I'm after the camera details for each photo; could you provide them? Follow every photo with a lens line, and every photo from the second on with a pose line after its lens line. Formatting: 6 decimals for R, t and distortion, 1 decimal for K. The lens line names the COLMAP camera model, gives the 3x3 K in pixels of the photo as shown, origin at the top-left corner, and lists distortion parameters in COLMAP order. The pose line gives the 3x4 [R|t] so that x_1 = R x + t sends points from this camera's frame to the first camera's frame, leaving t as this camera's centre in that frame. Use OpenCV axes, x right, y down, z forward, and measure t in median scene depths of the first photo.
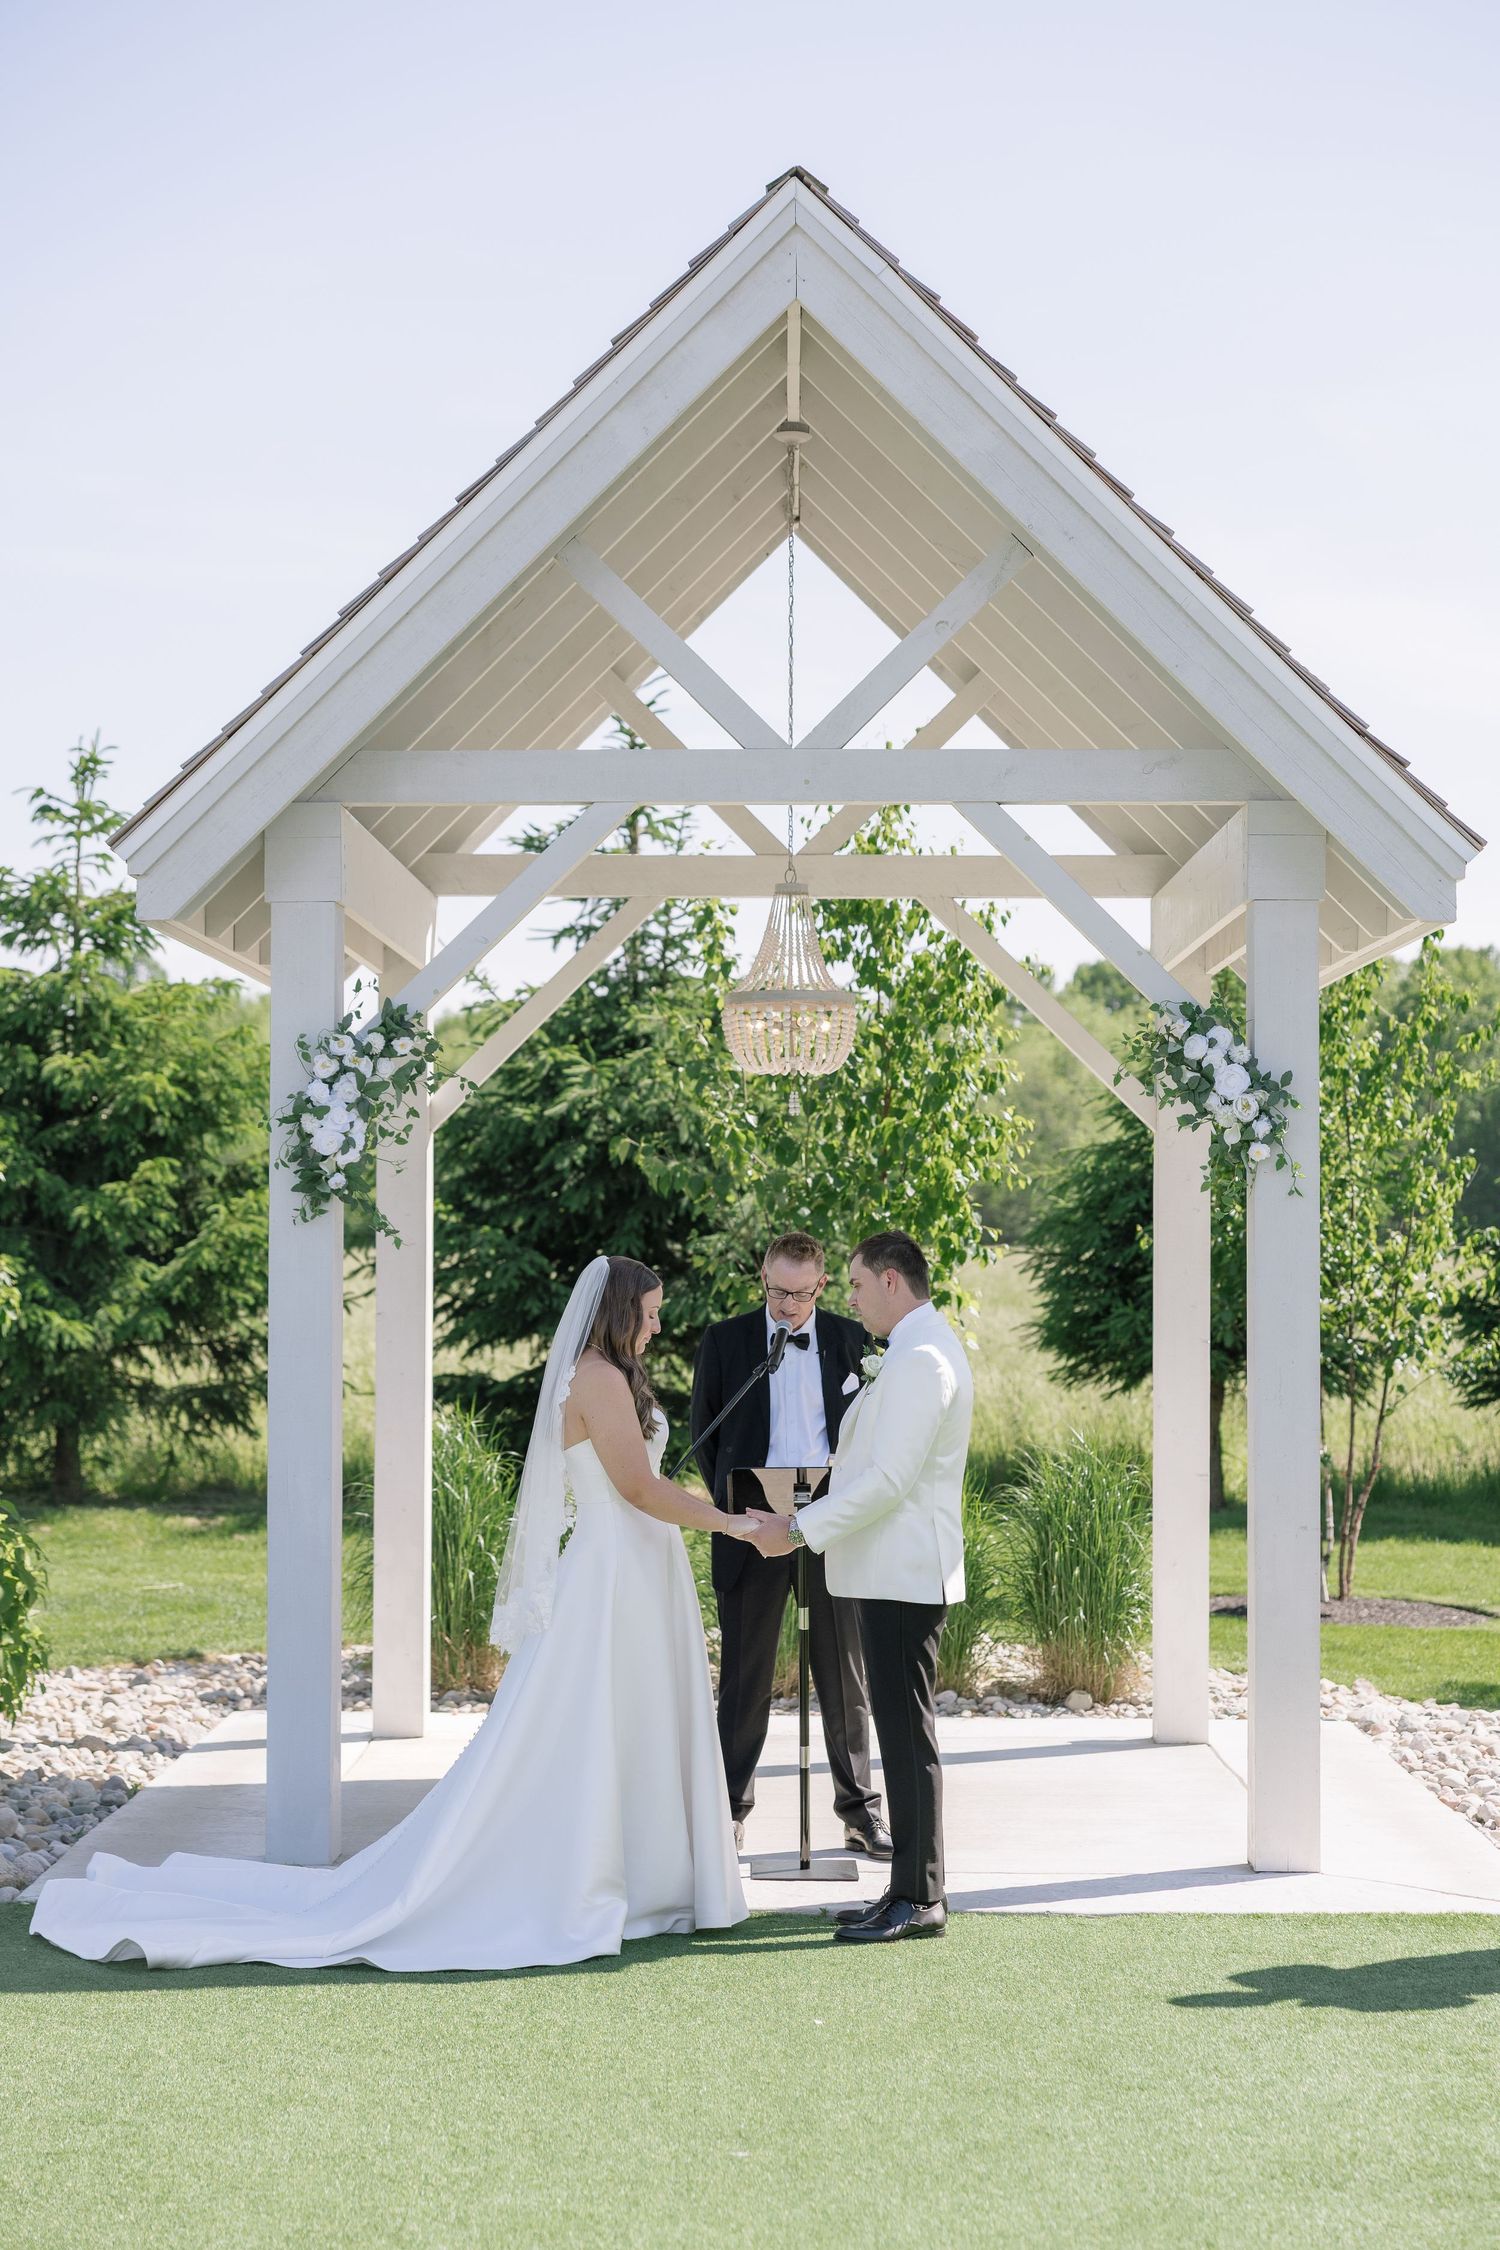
lens RADIAL K [[3888.5, 0, 760.9], [0, 3888.5, 1156.8], [0, 0, 1]] dist [0.025710, 0.153752]
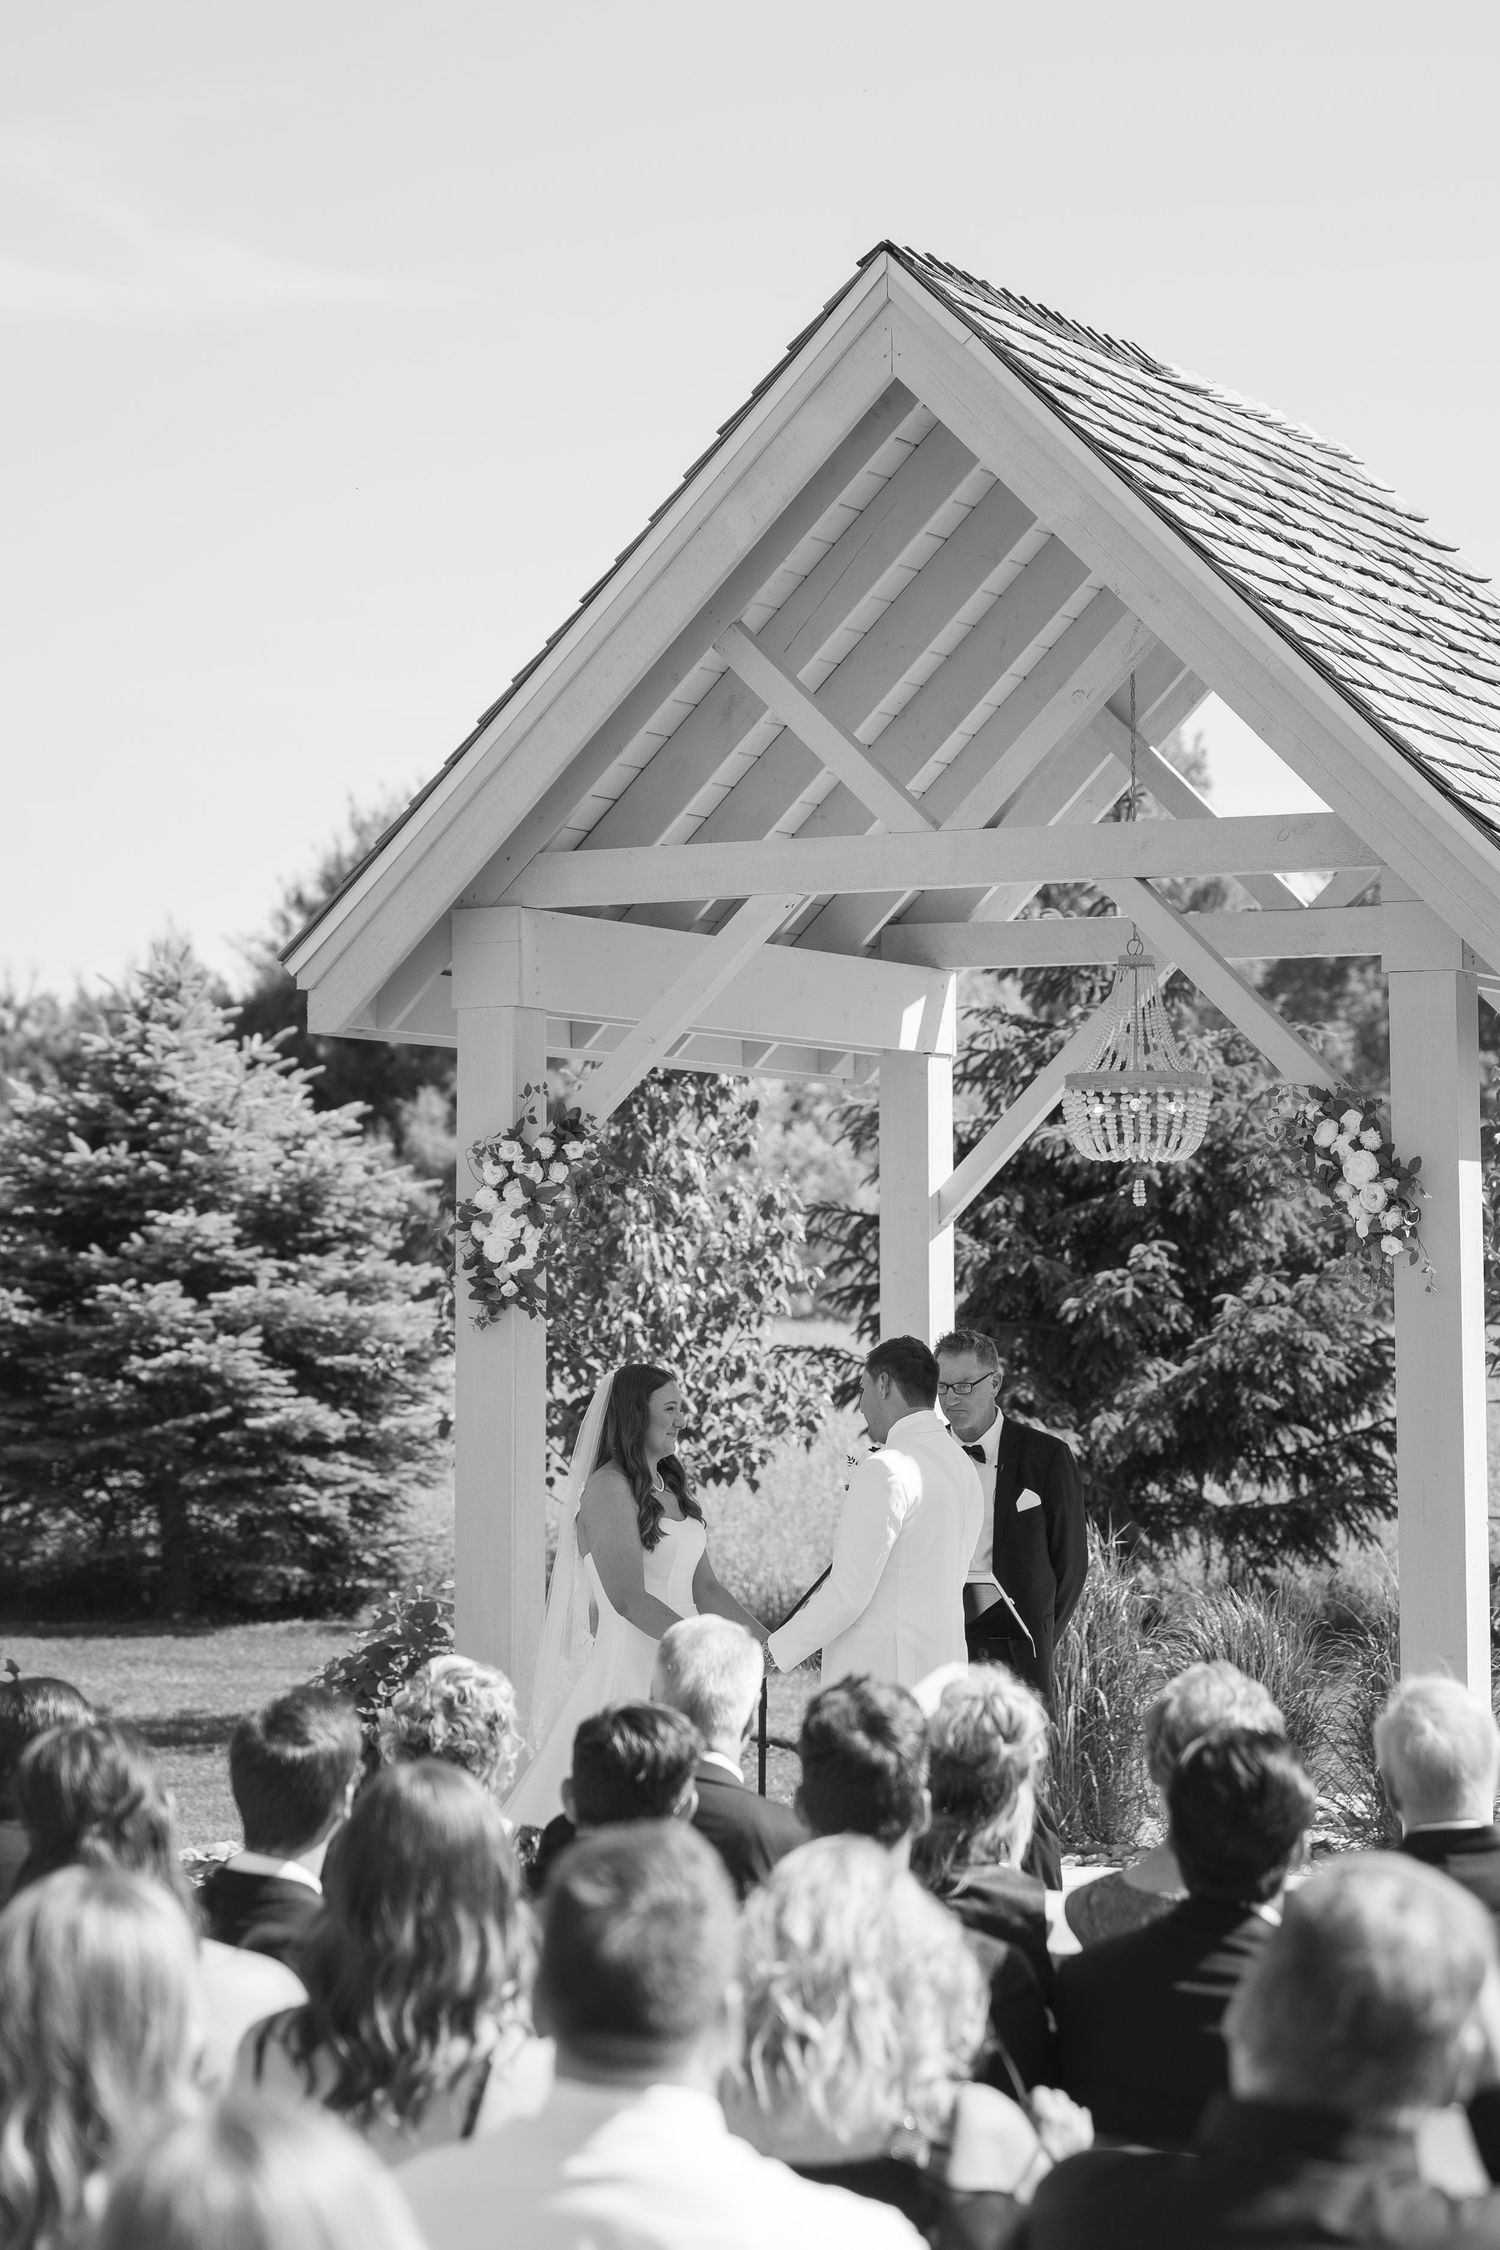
lens RADIAL K [[5361.6, 0, 750.0], [0, 5361.6, 1125.0], [0, 0, 1]] dist [-0.243018, -0.031499]
pose [[0.902975, -0.023838, -0.429031, 0.468889], [0.017386, 0.999669, -0.018952, -0.007379], [0.429341, 0.009654, 0.903091, -0.183923]]
